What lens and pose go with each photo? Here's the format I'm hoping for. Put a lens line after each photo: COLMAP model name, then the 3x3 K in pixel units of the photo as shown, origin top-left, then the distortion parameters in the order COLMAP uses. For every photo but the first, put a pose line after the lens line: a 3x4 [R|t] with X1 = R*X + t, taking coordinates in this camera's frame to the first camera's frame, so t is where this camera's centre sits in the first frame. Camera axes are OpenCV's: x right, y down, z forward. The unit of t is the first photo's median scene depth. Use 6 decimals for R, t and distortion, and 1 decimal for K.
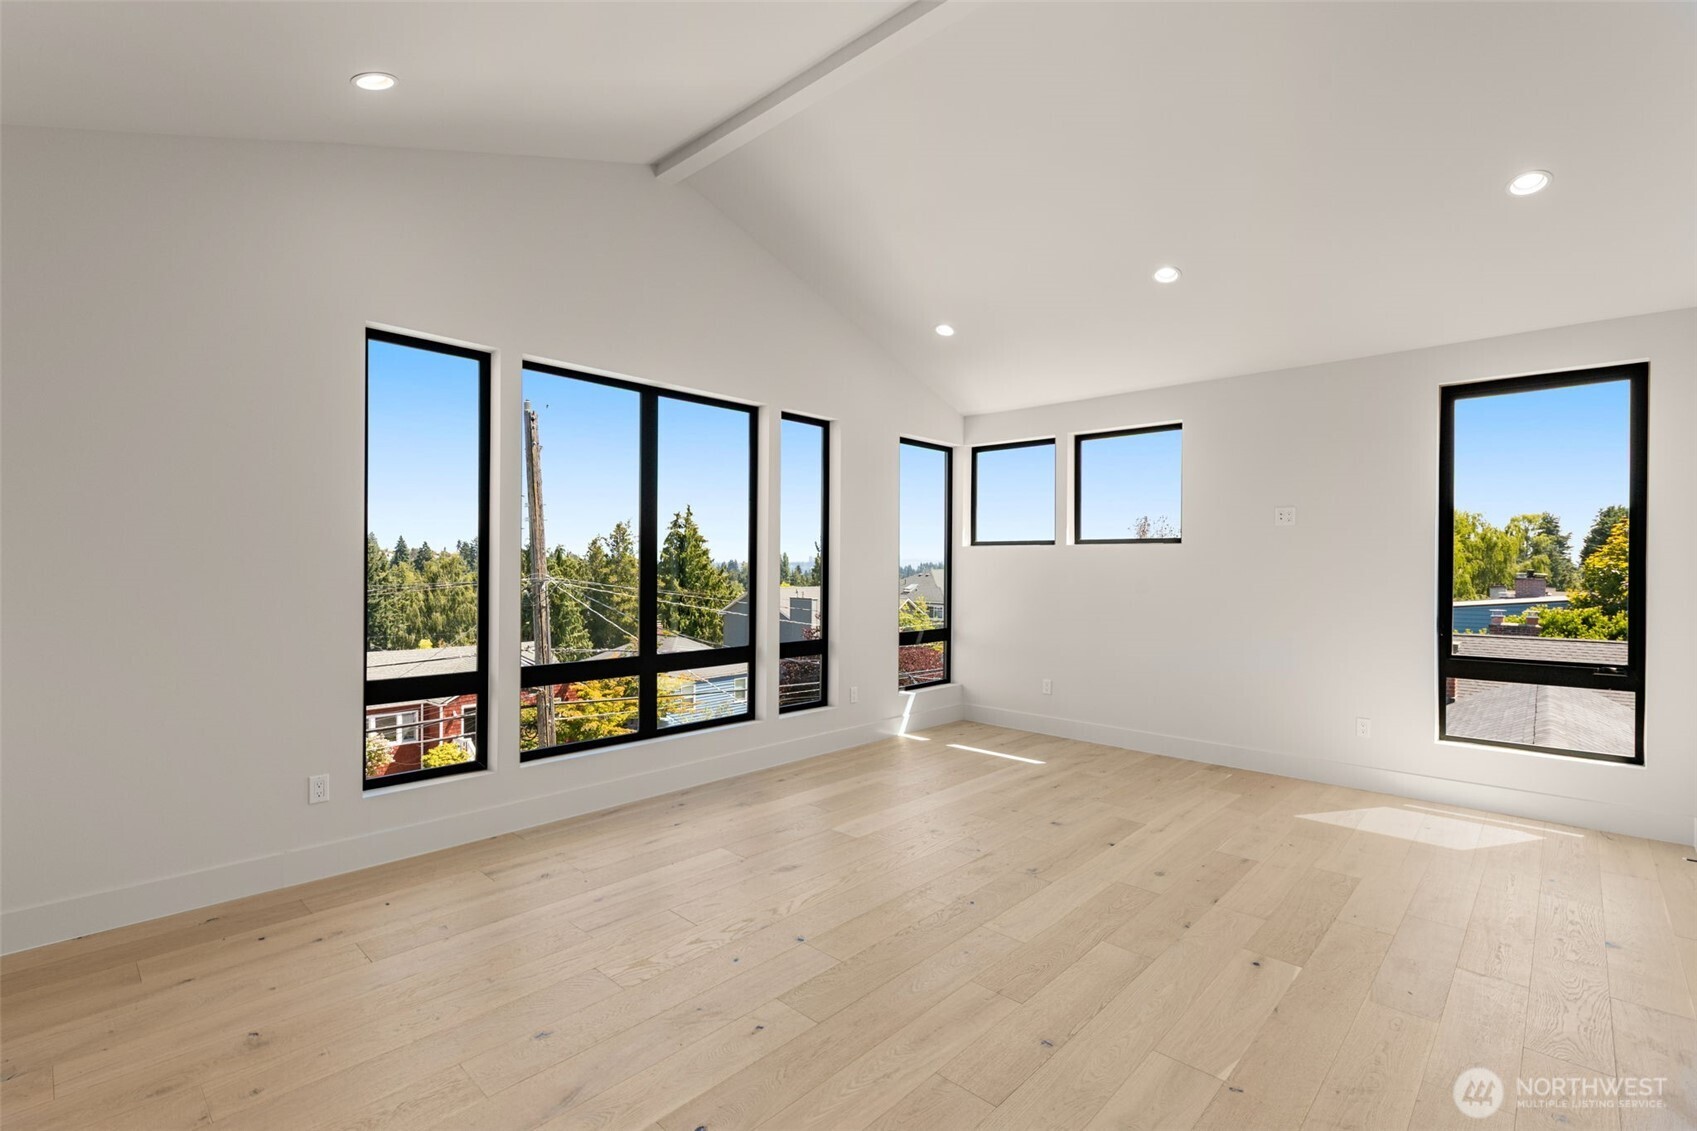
lens RADIAL K [[767.4, 0, 850.5], [0, 767.4, 565.7], [0, 0, 1]] dist [0.026116, -0.007675]
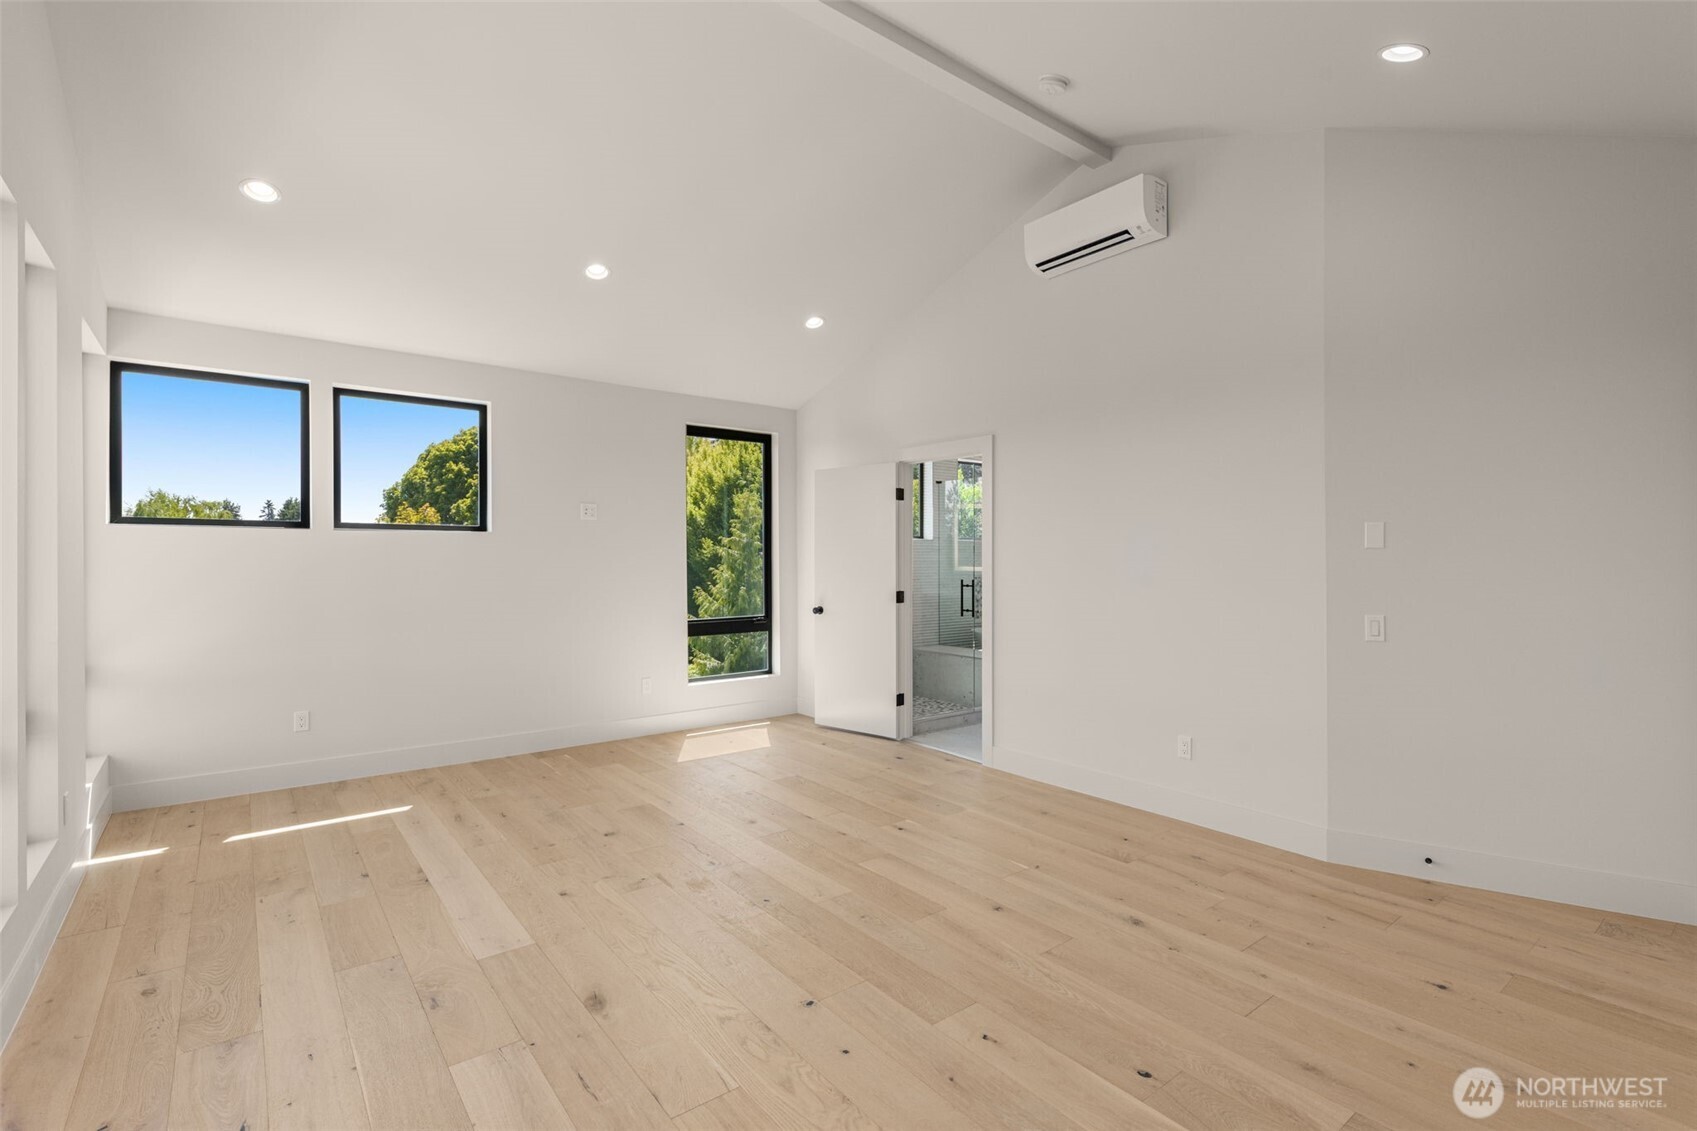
lens RADIAL K [[767.4, 0, 850.5], [0, 767.4, 565.7], [0, 0, 1]] dist [0.026116, -0.007675]
pose [[0.150704, -0.010706, 0.988521, -0.551366], [-0.007868, 0.999897, 0.012029, -0.006143], [-0.988548, -0.009590, 0.150604, 0.510108]]
